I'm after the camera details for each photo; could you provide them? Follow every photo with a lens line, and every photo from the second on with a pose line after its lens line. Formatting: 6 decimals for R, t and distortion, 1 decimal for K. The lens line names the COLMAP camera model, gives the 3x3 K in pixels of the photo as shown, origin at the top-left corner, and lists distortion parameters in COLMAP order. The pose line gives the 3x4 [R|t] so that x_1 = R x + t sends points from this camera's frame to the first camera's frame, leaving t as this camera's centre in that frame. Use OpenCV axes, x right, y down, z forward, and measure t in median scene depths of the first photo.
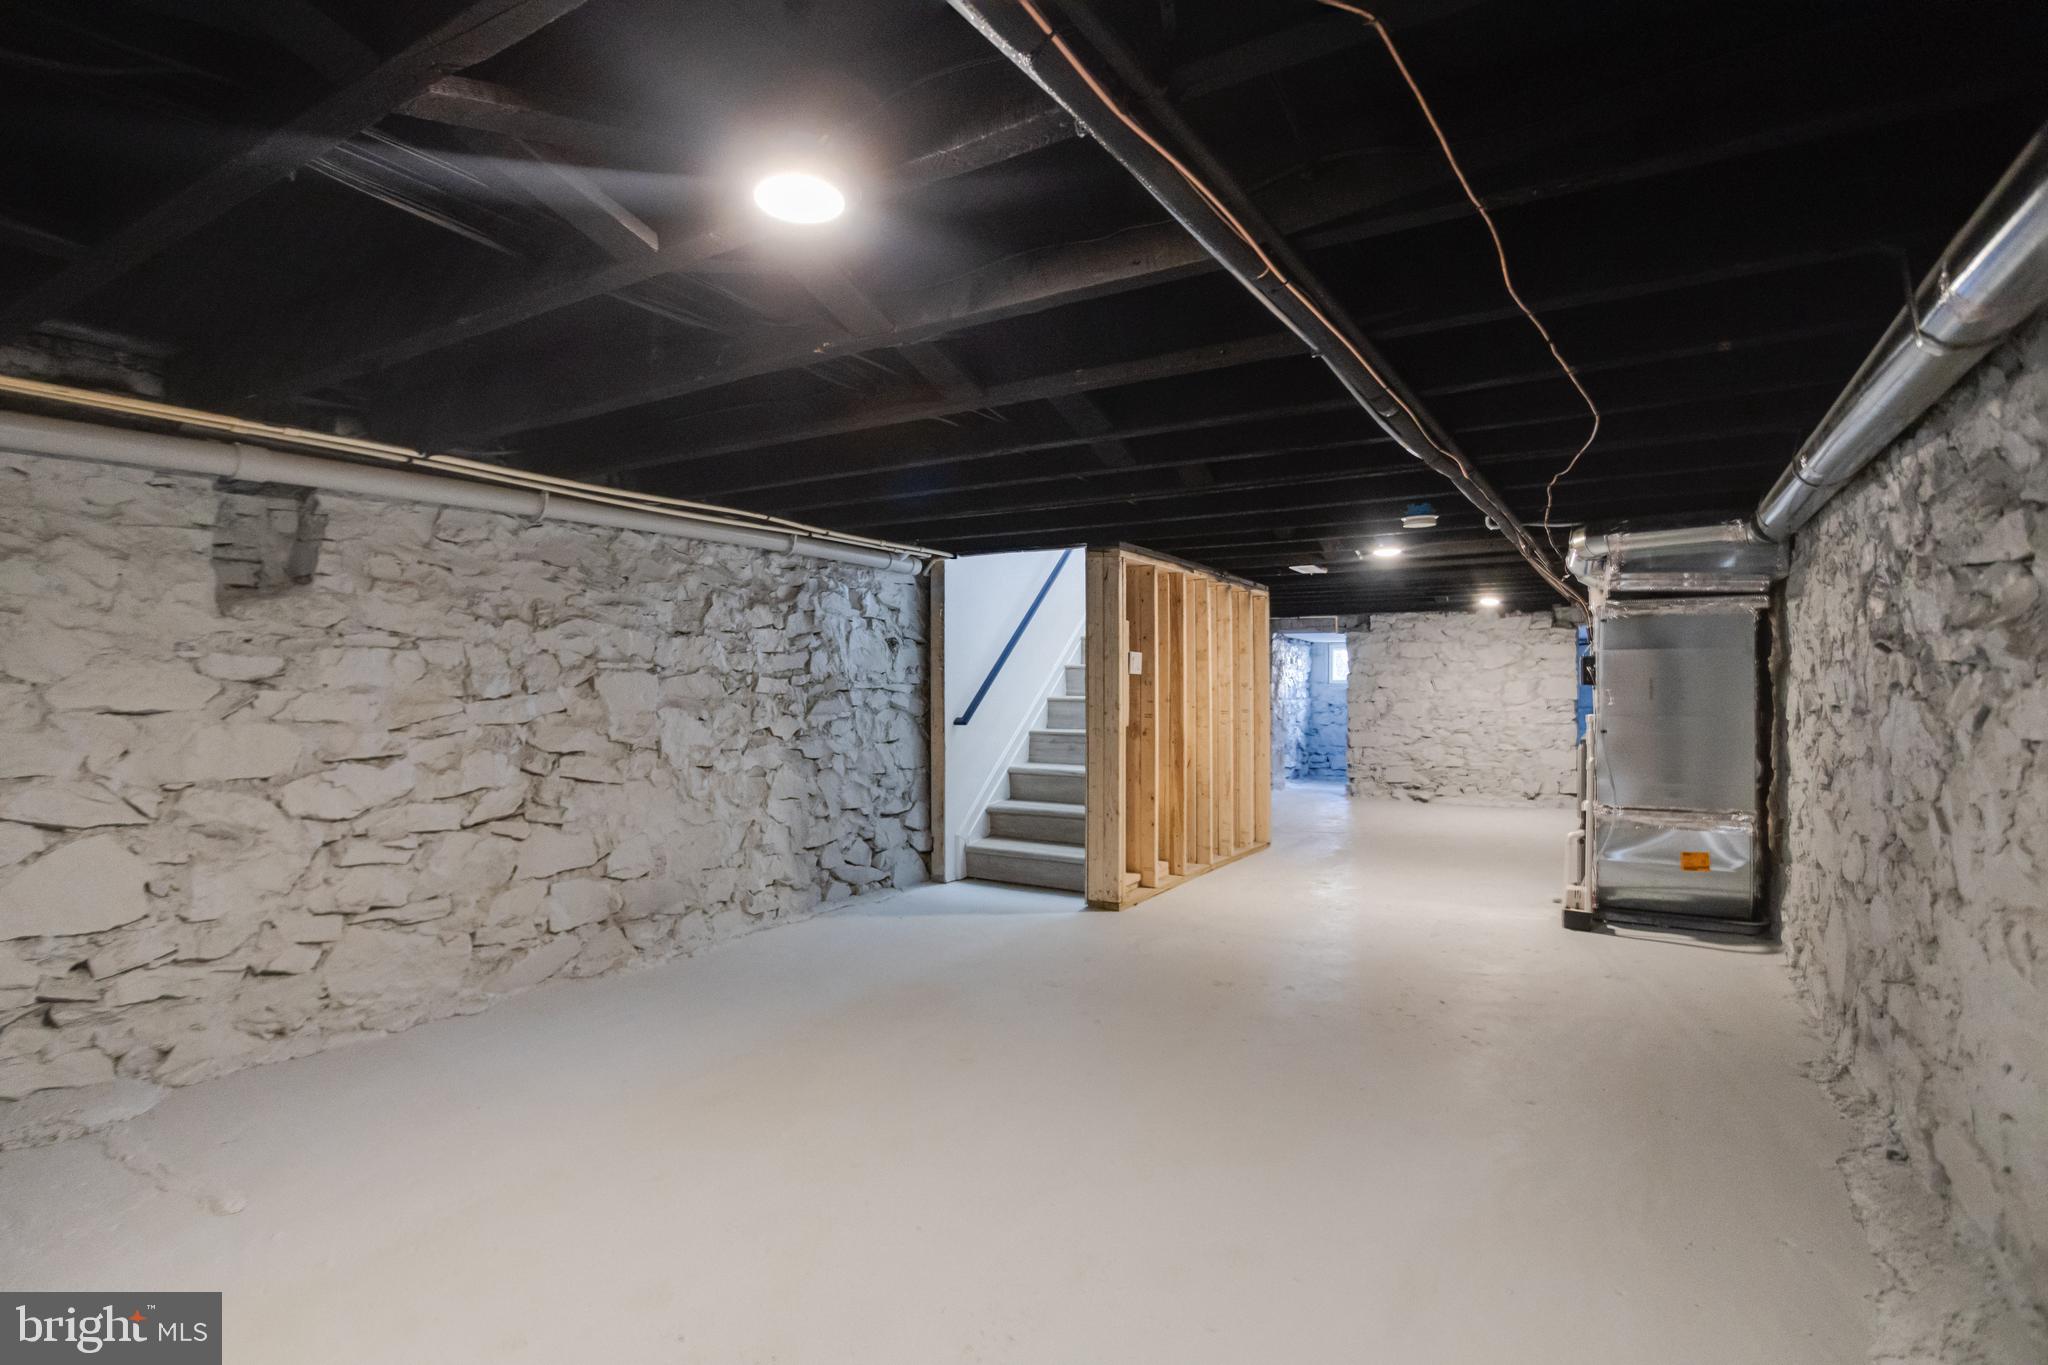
lens RADIAL K [[1028.2, 0, 1028.9], [0, 1028.2, 684.7], [0, 0, 1]] dist [-0.047467, 0.014541]
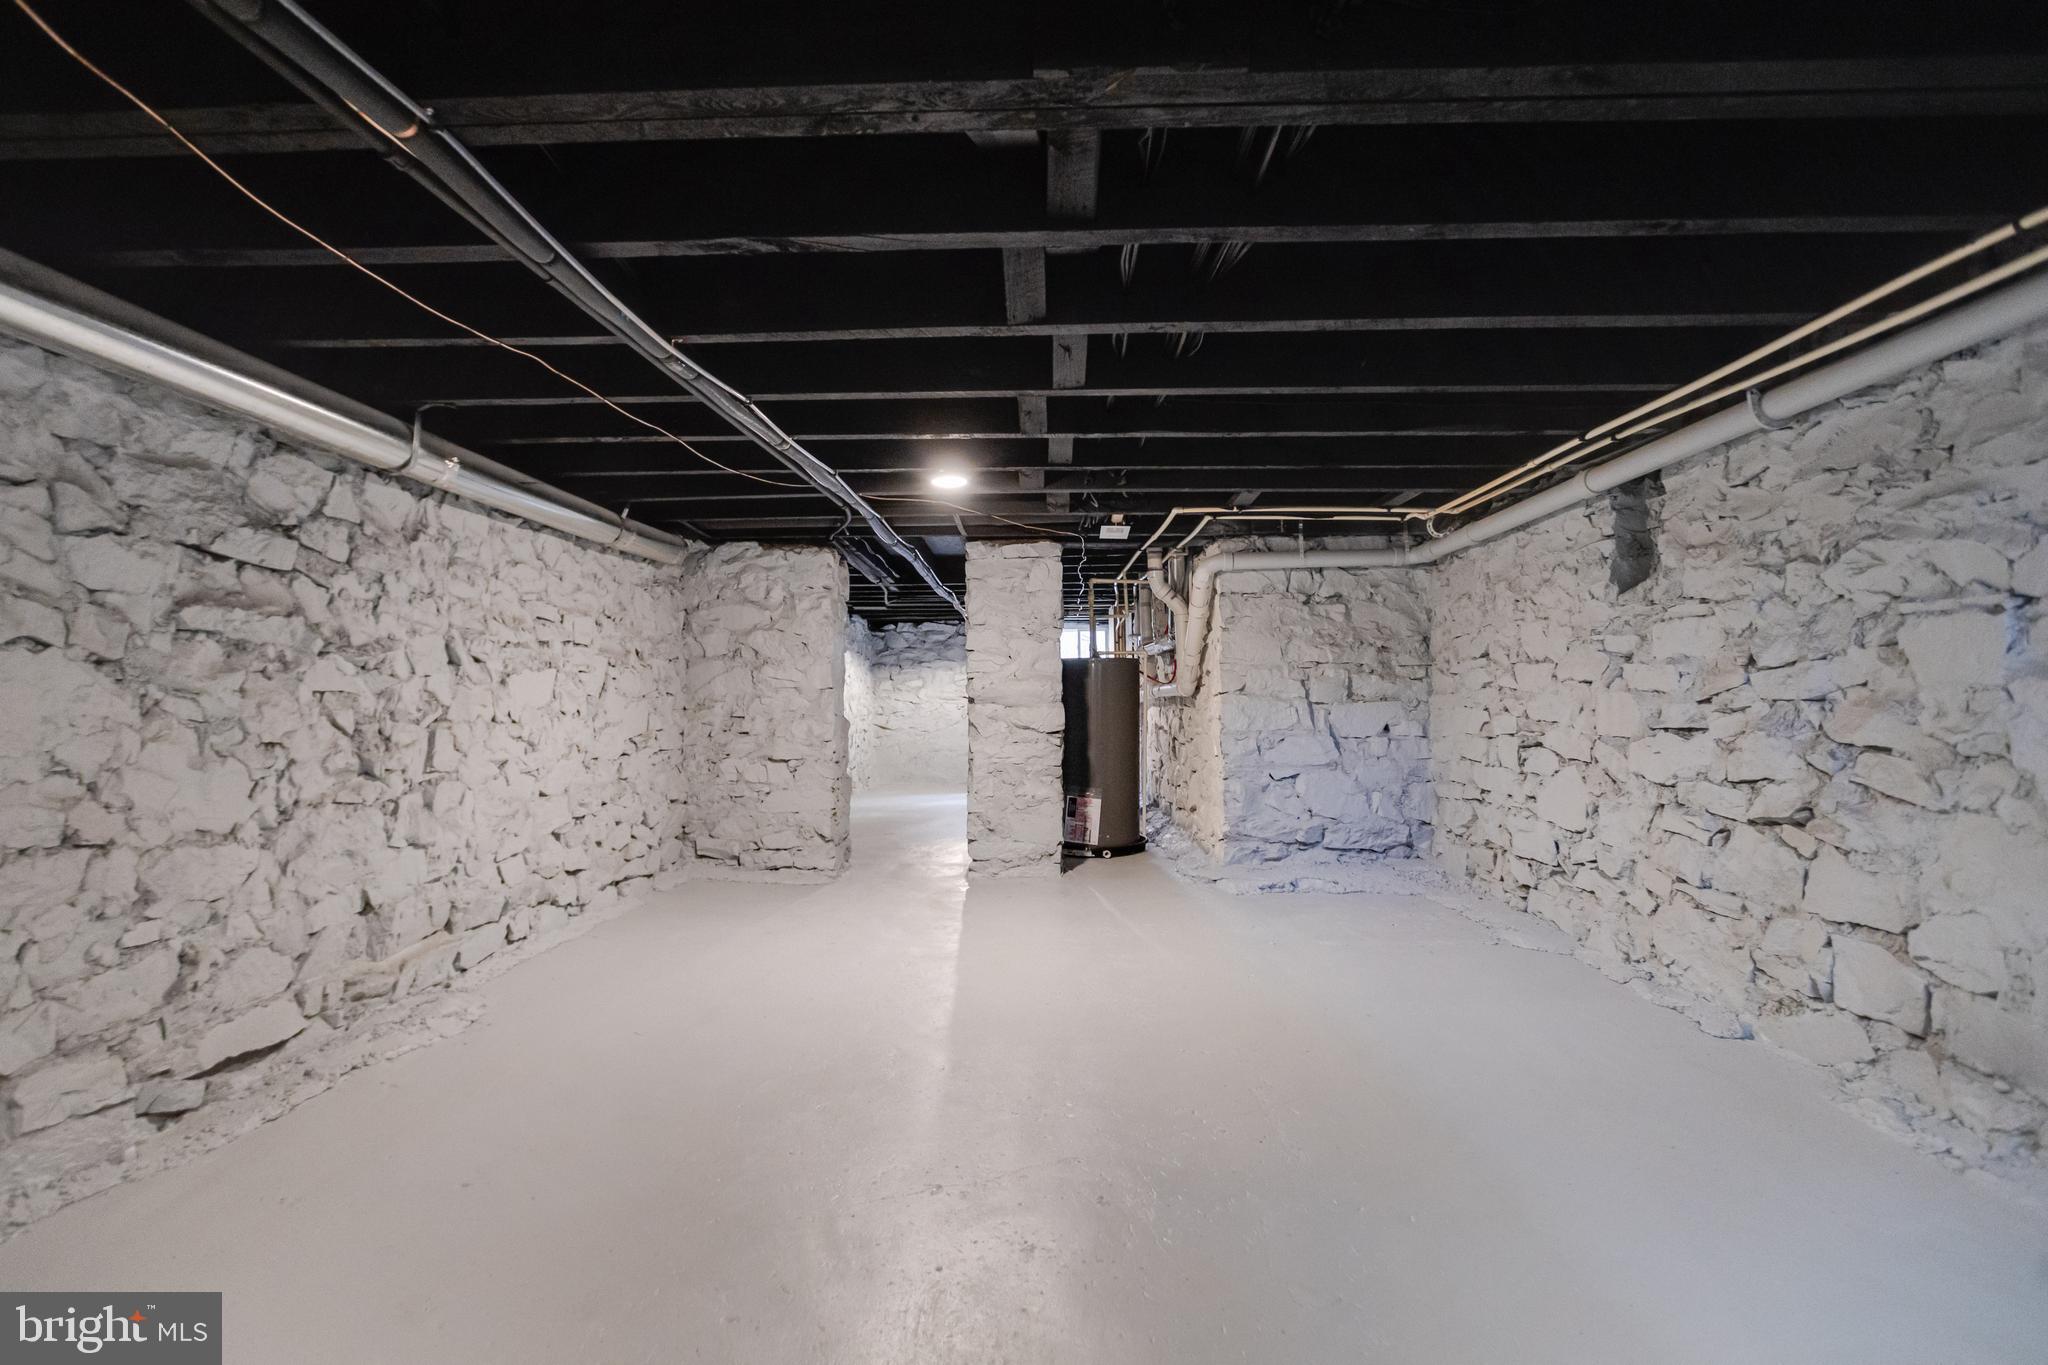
lens RADIAL K [[1028.2, 0, 1028.2], [0, 1028.2, 684.9], [0, 0, 1]] dist [-0.047467, 0.014541]
pose [[-0.873732, -0.001970, -0.486404, 0.354192], [0.004215, 0.999924, -0.011622, 0.033983], [0.486390, -0.012205, -0.873657, 1.385008]]
